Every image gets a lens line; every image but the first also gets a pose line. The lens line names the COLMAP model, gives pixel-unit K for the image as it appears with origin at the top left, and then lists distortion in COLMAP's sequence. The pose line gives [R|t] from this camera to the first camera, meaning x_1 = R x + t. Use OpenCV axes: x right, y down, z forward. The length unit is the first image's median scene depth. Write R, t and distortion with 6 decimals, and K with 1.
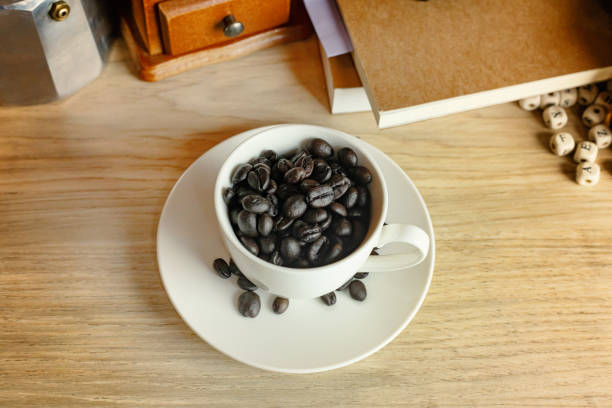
lens RADIAL K [[968.7, 0, 306.0], [0, 968.7, 204.0], [0, 0, 1]] dist [-0.019760, 0.025056]
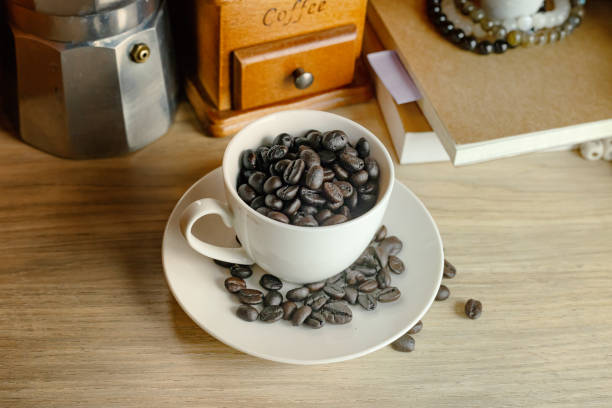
lens RADIAL K [[968.7, 0, 306.0], [0, 968.7, 204.0], [0, 0, 1]] dist [-0.019760, 0.025056]
pose [[0.999106, -0.012766, 0.040301, -0.119143], [0.021869, 0.971924, -0.234275, 0.191823], [-0.036178, 0.234947, 0.971335, 0.037829]]
